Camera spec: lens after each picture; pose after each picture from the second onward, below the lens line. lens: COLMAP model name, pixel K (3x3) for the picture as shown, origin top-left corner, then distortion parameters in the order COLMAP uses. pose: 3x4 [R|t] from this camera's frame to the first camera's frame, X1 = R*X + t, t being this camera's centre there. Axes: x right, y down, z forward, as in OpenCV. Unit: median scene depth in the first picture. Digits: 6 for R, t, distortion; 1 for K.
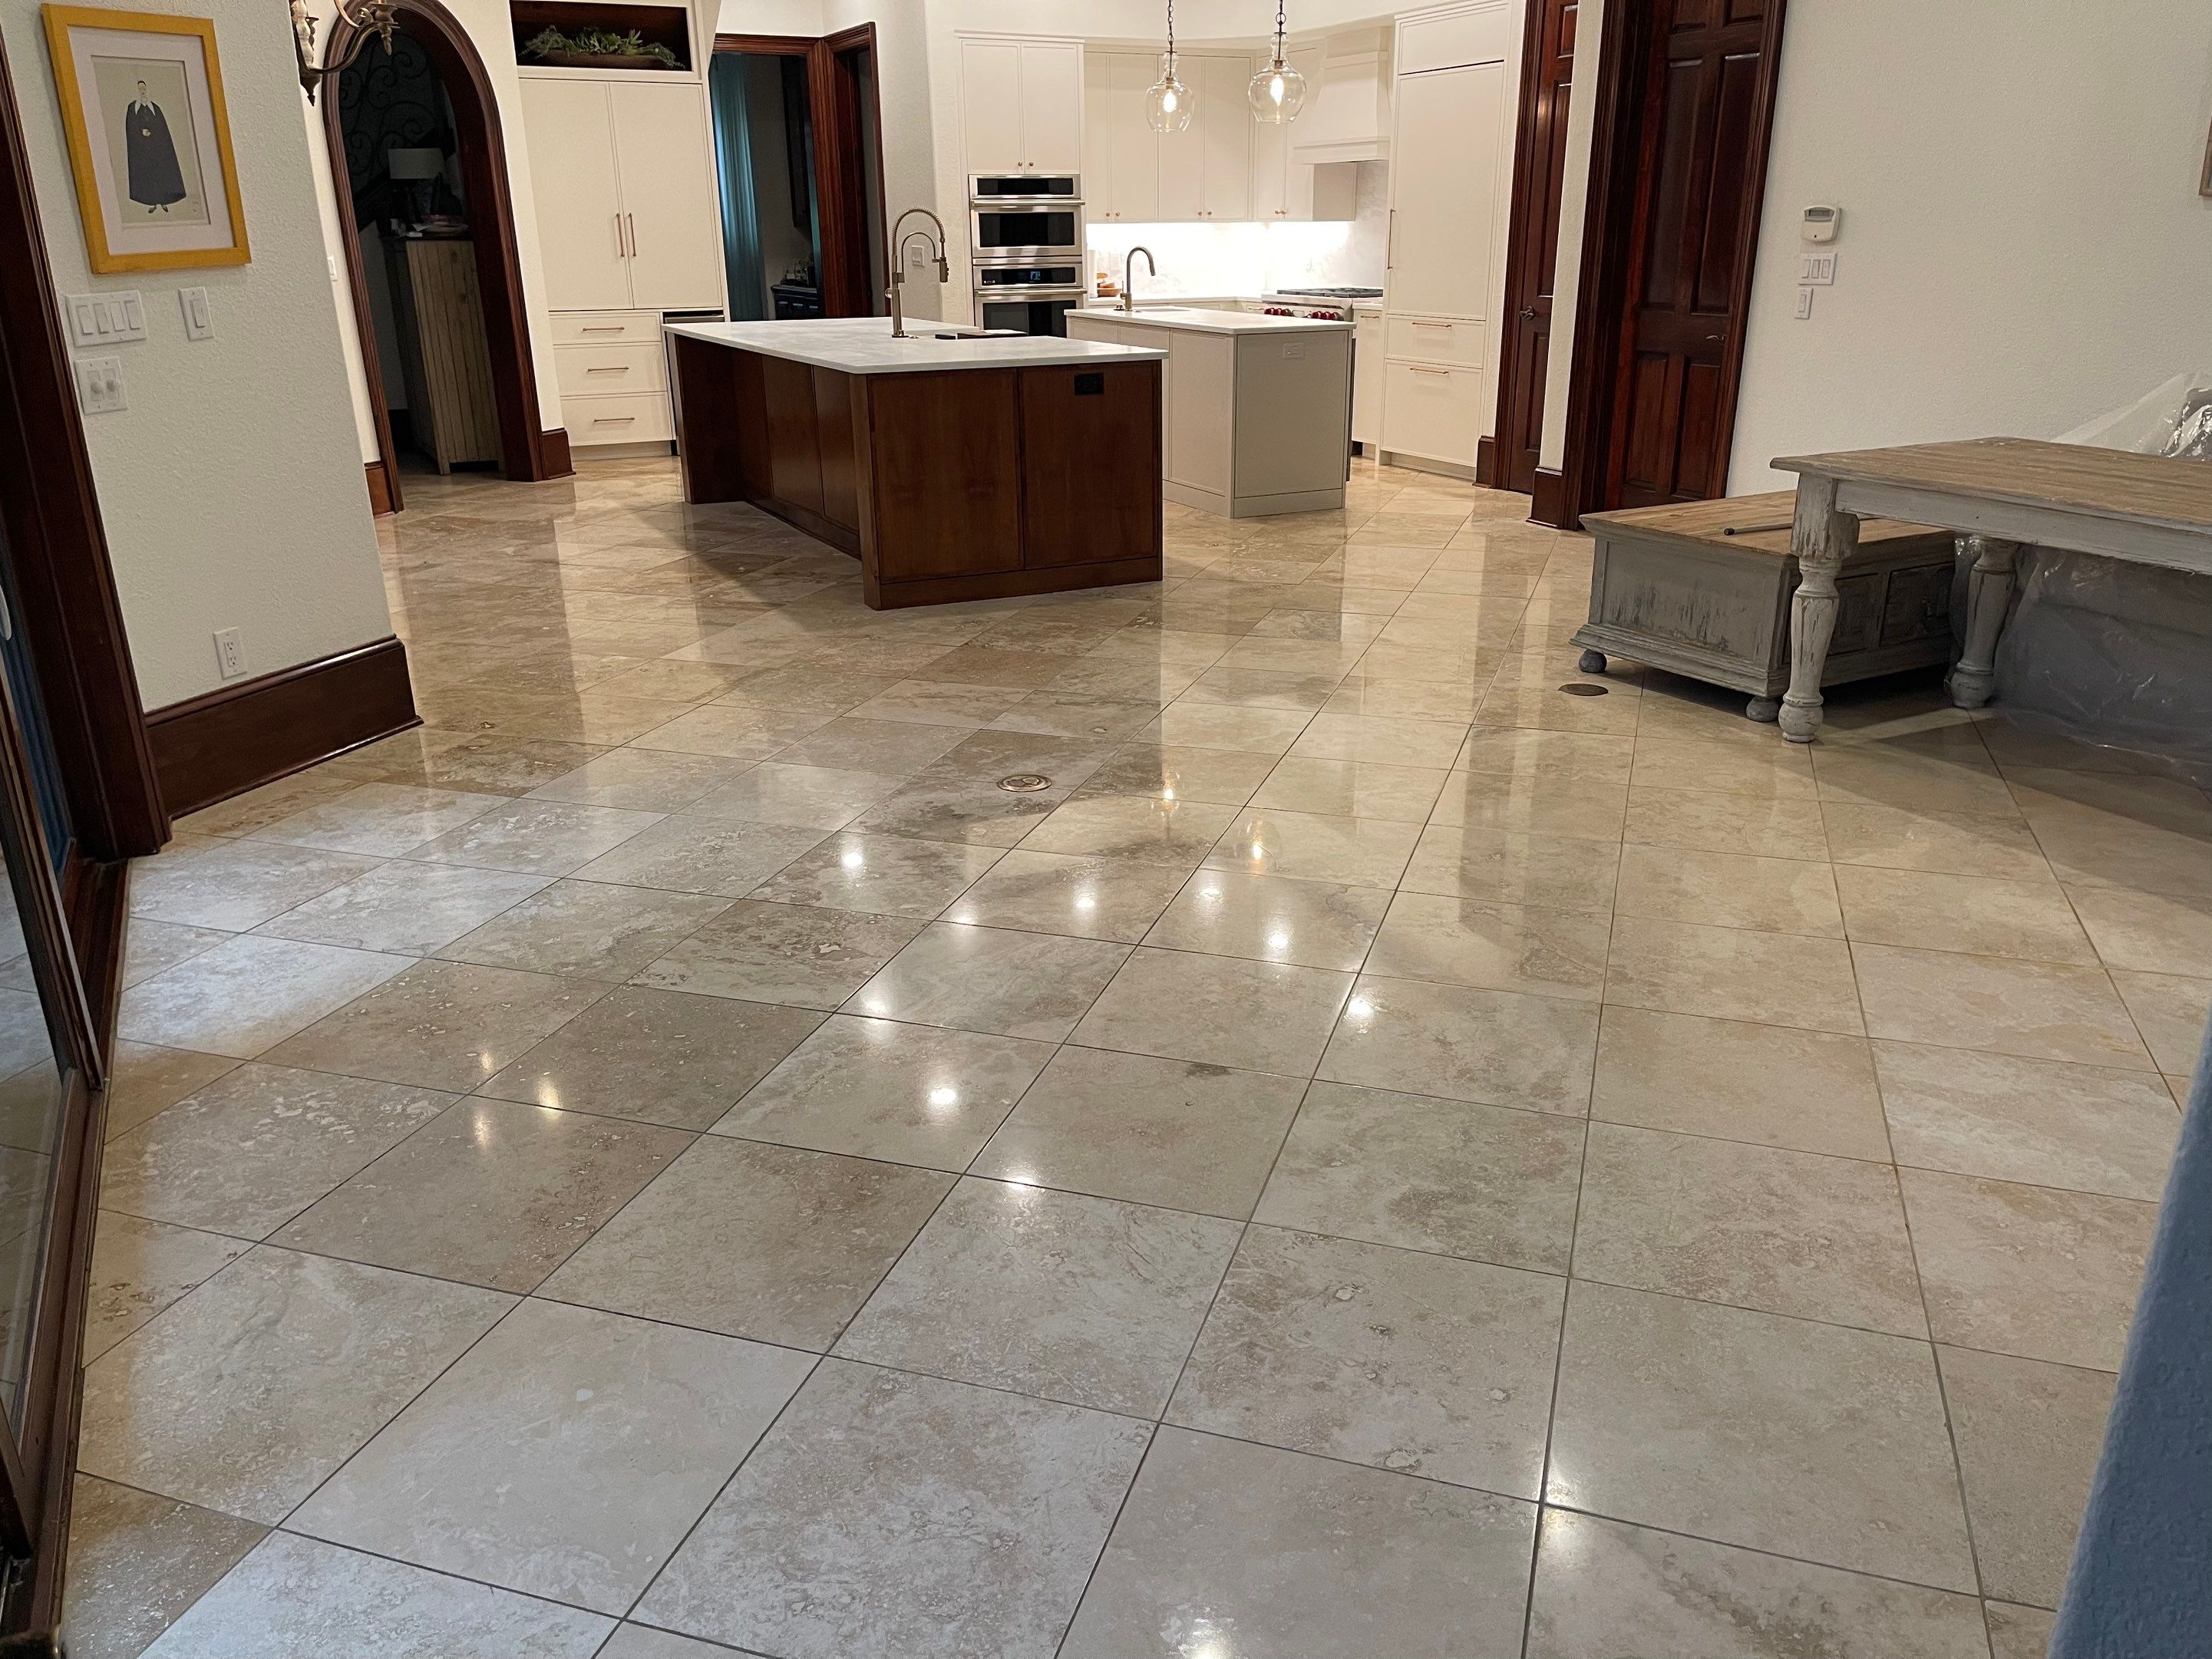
lens RADIAL K [[1671.6, 0, 1126.6], [0, 1671.6, 843.7], [0, 0, 1]] dist [0.073195, -0.099508]
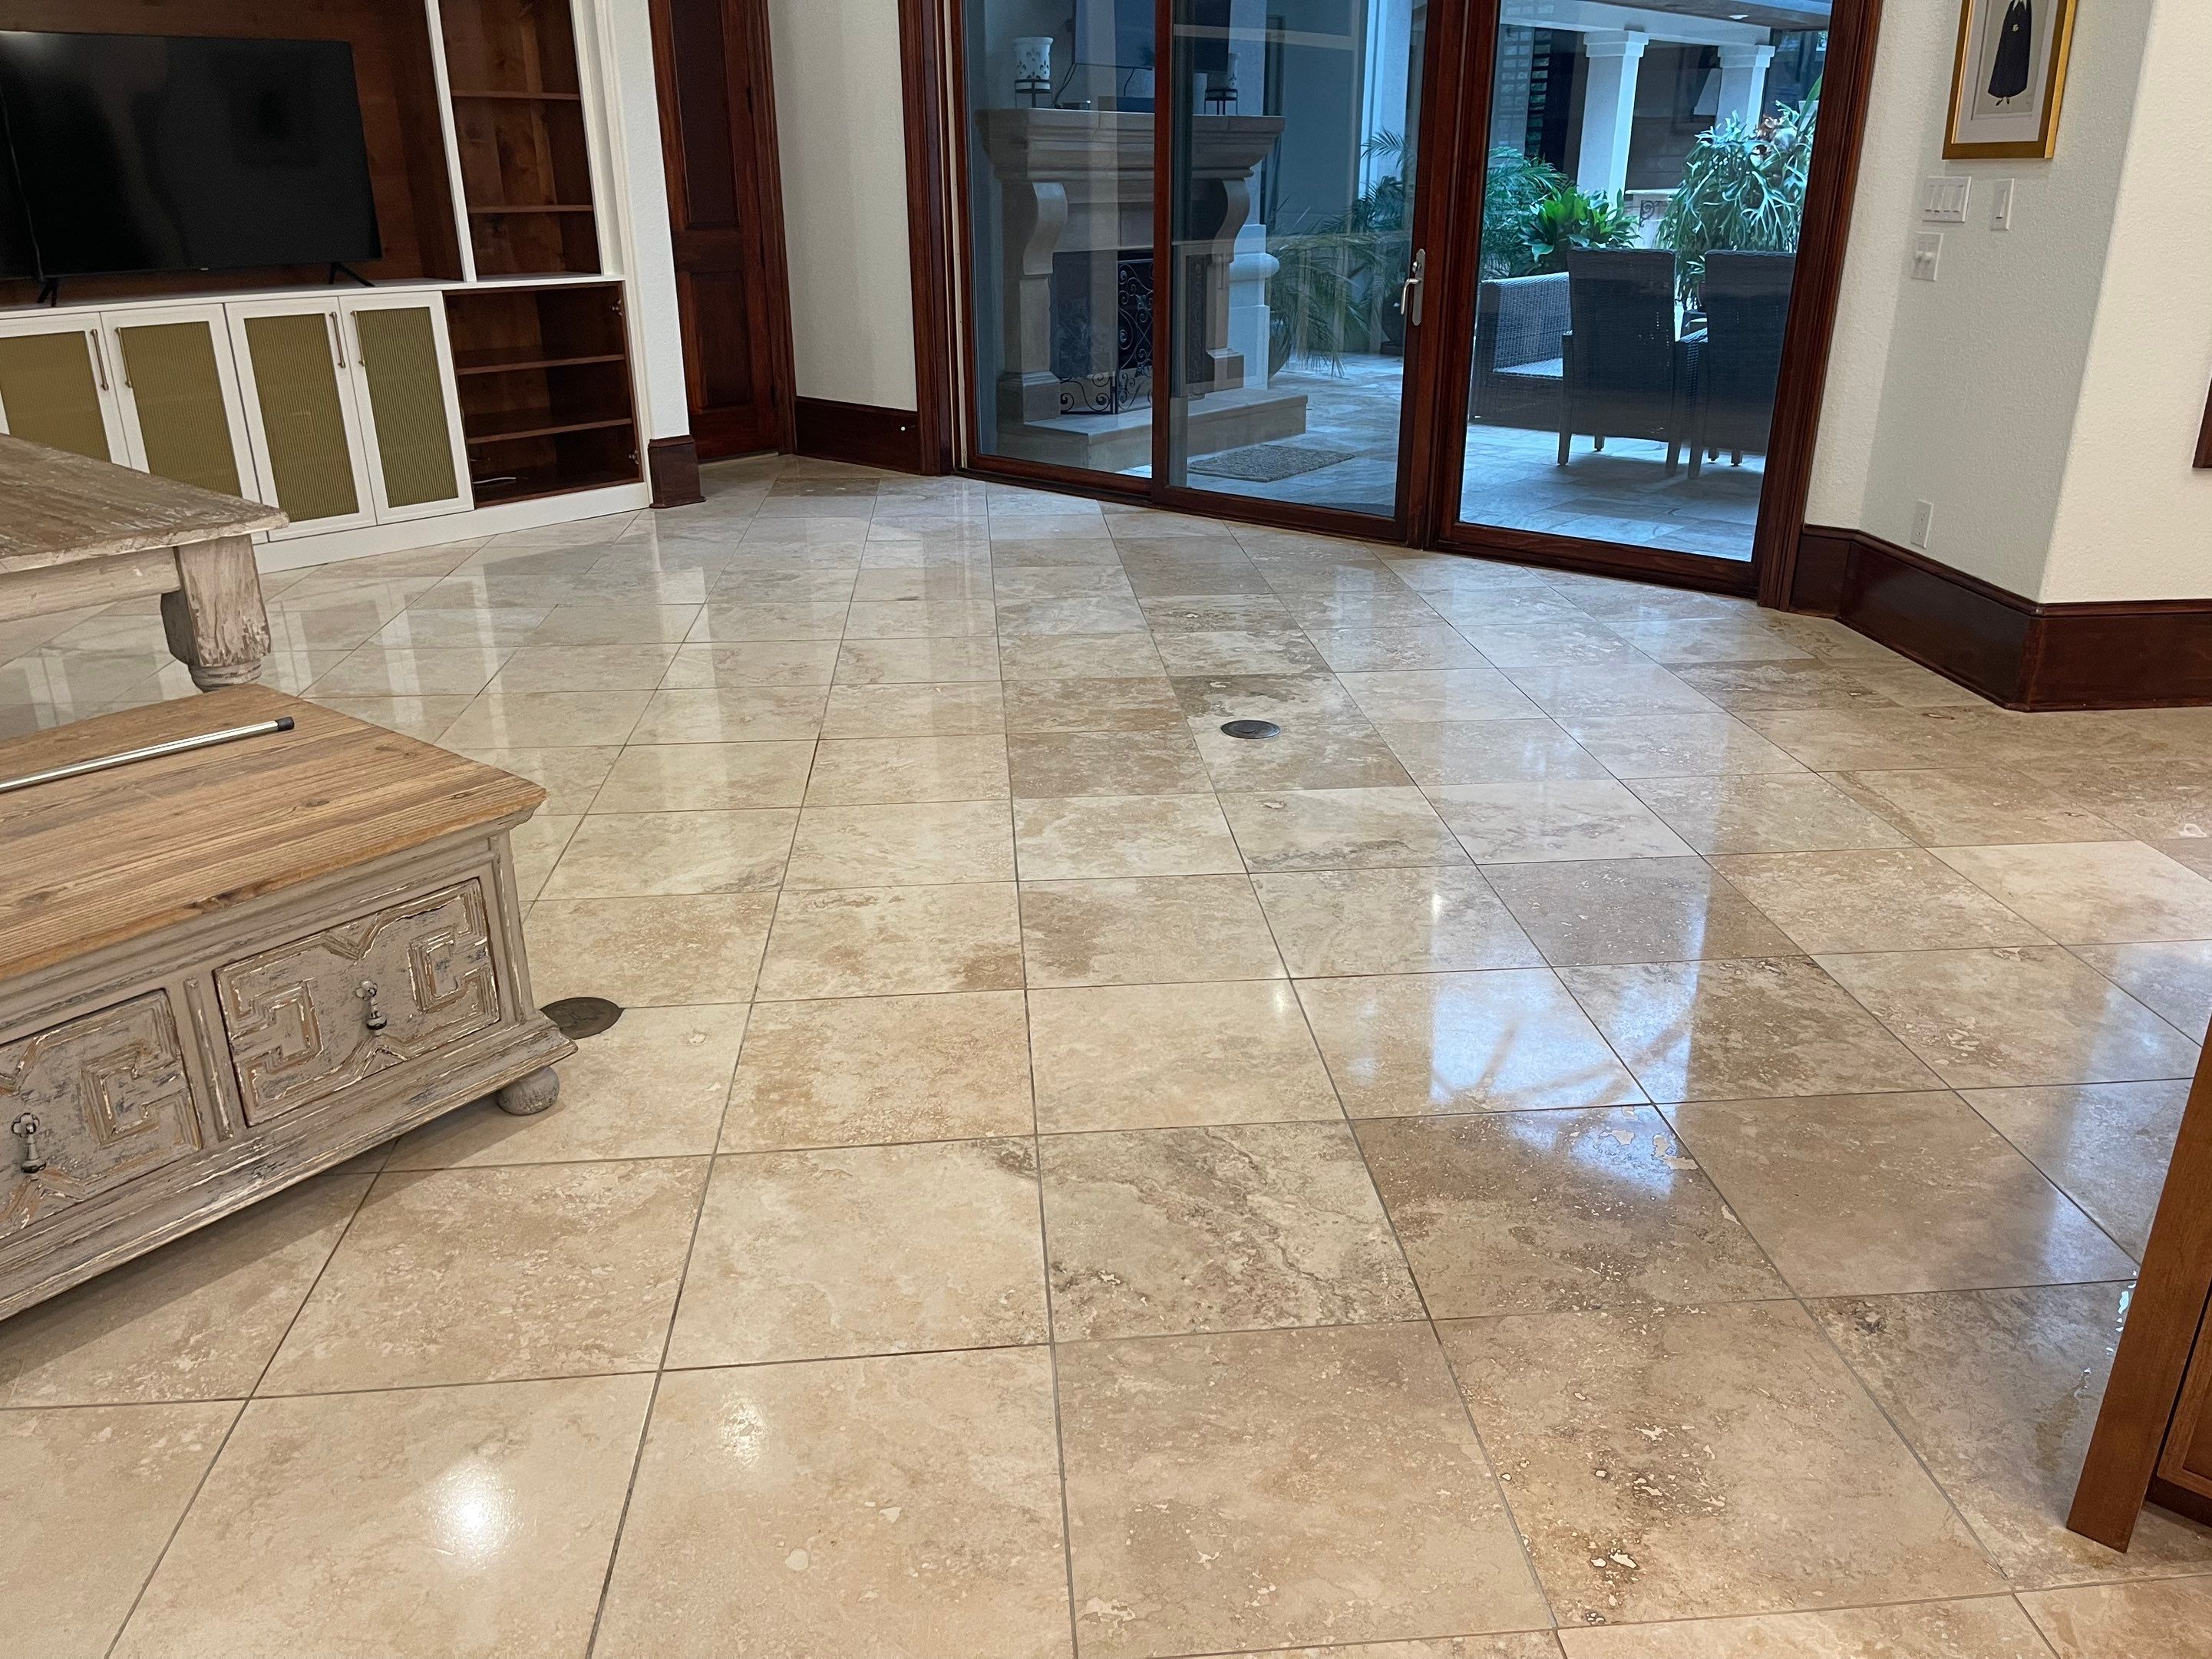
lens RADIAL K [[1671.6, 0, 1103.5], [0, 1671.6, 827.8], [0, 0, 1]] dist [0.073195, -0.099508]
pose [[-0.924917, 0.150485, -0.349116, 0.184117], [-0.122463, 0.751433, 0.648344, -0.311285], [0.359903, 0.642419, -0.676585, 0.863114]]
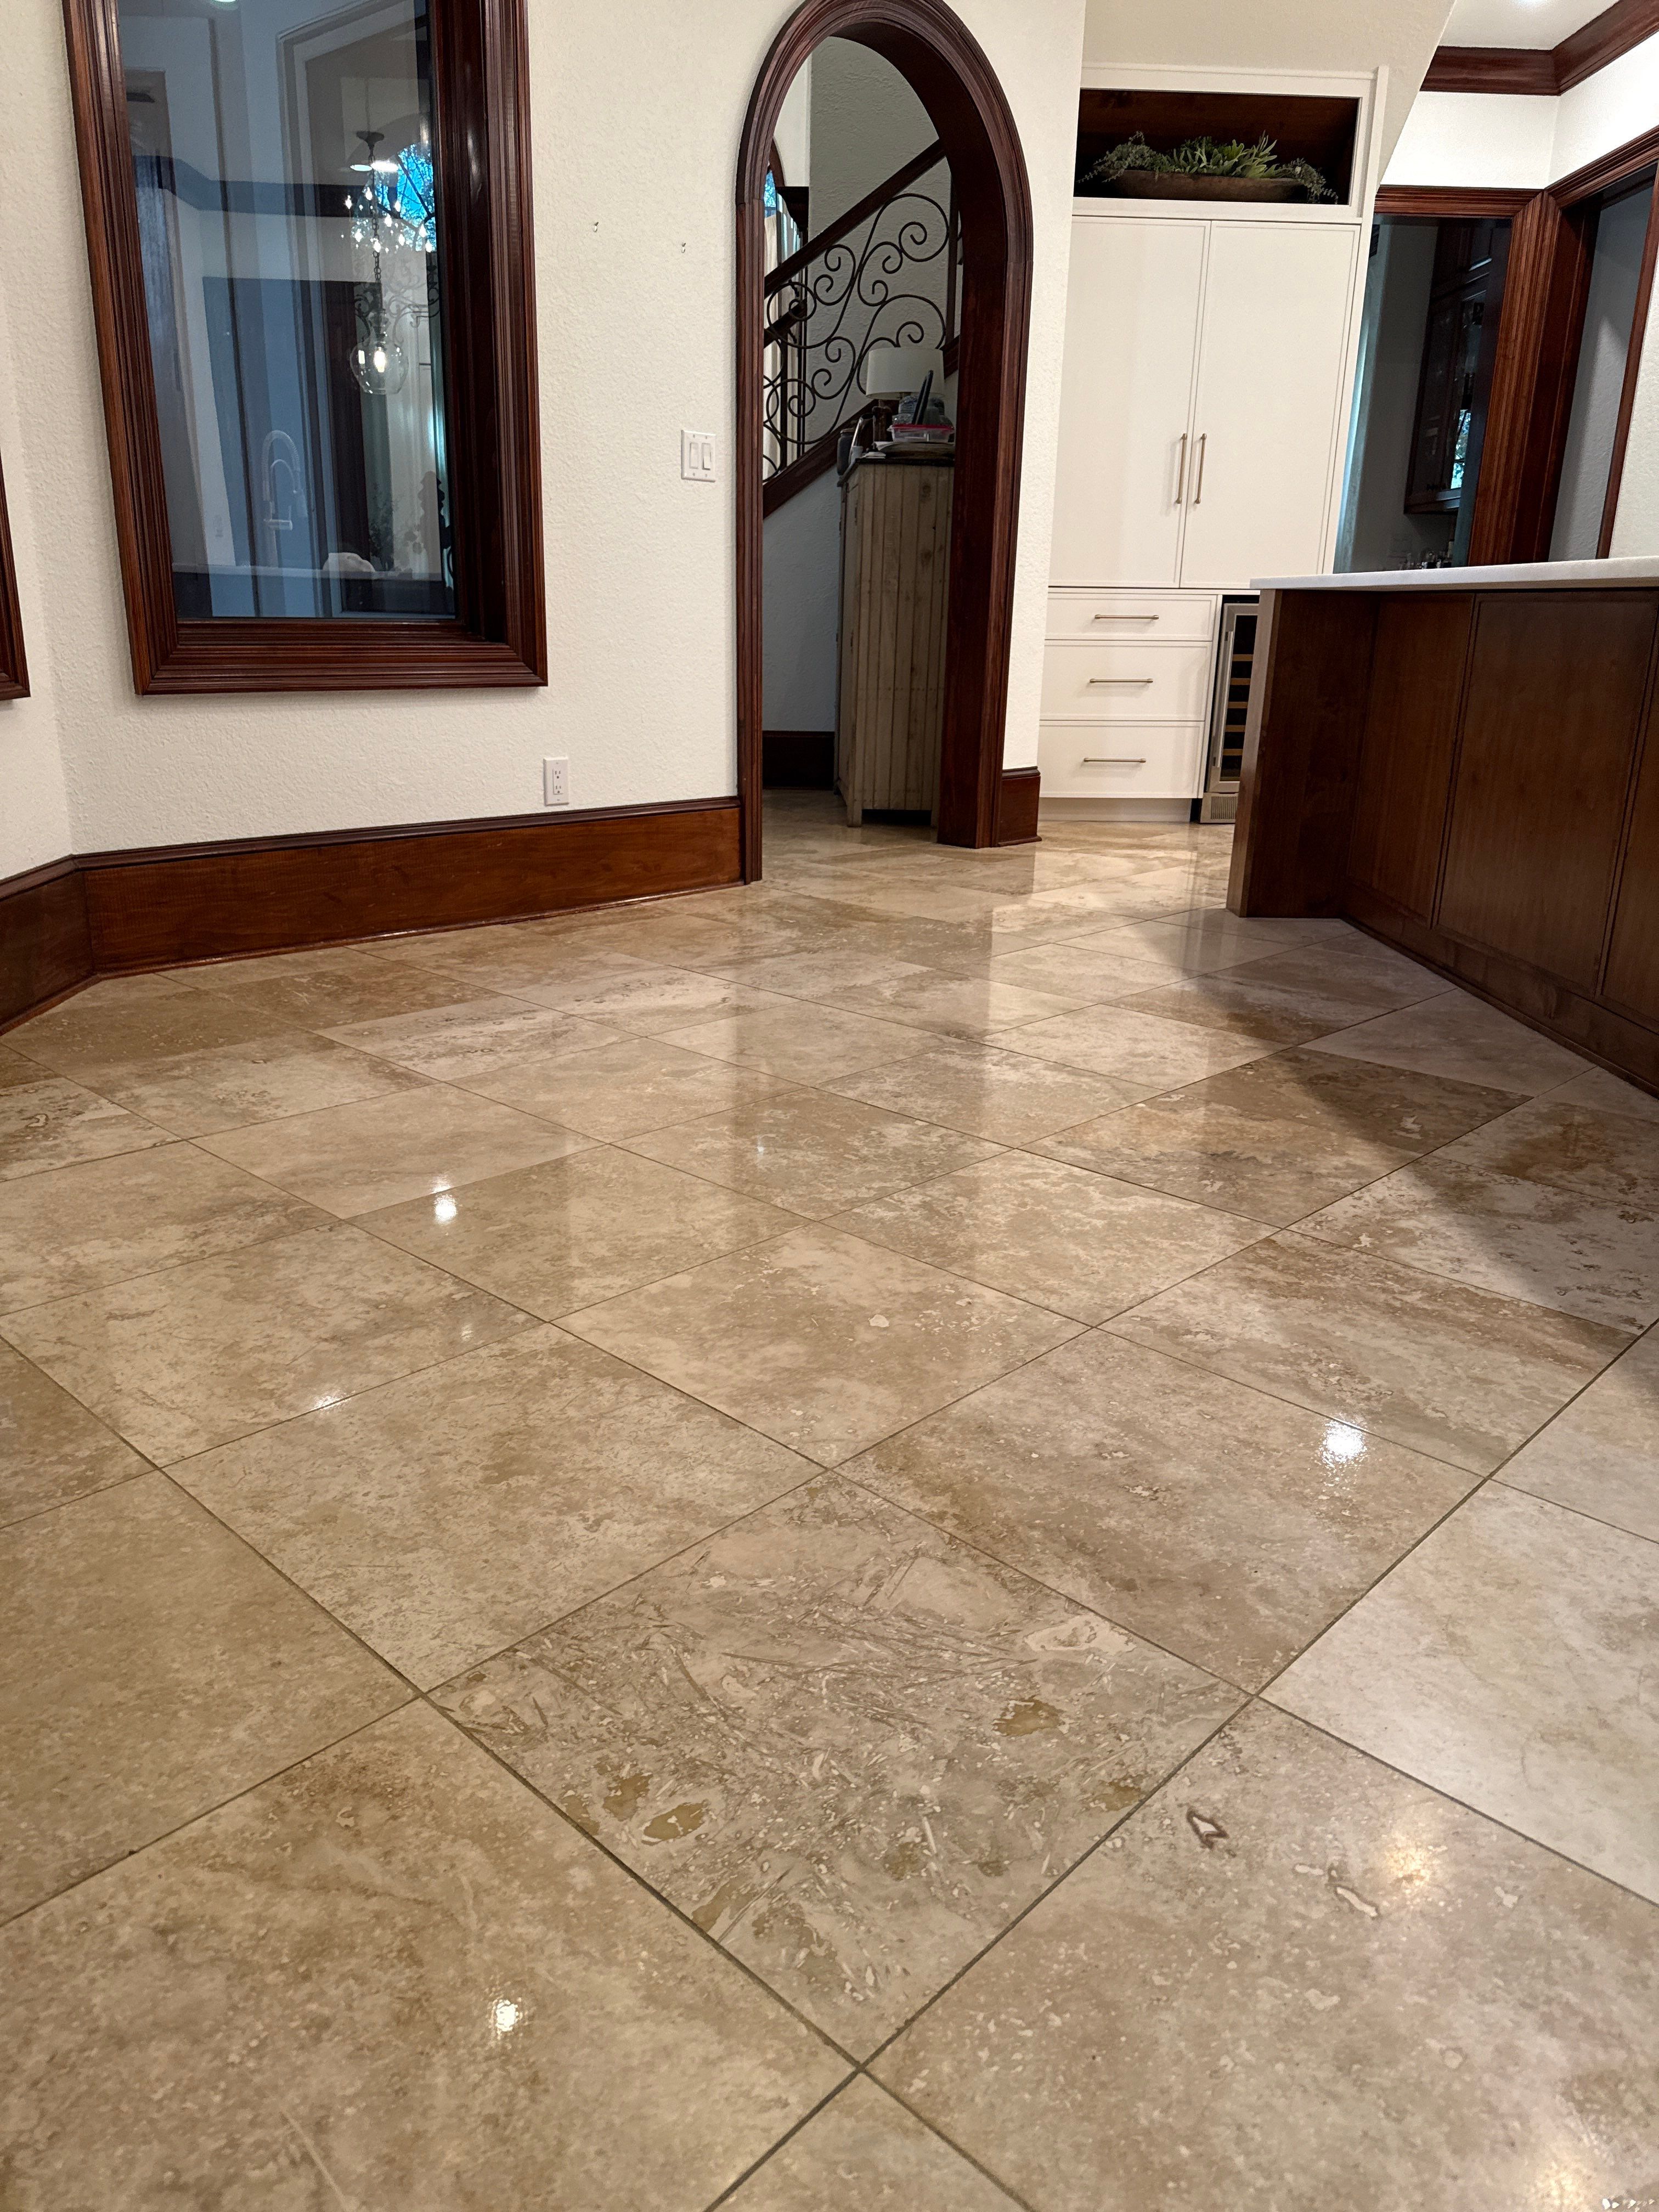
lens RADIAL K [[1557.0, 0, 813.3], [0, 1557.0, 1103.4], [0, 0, 1]] dist [0.029457, -0.038138]
pose [[0.896984, 0.160268, -0.411987, -0.174725], [-0.179512, 0.983722, -0.008156, -0.121028], [0.403974, 0.081272, 0.911153, 0.524126]]
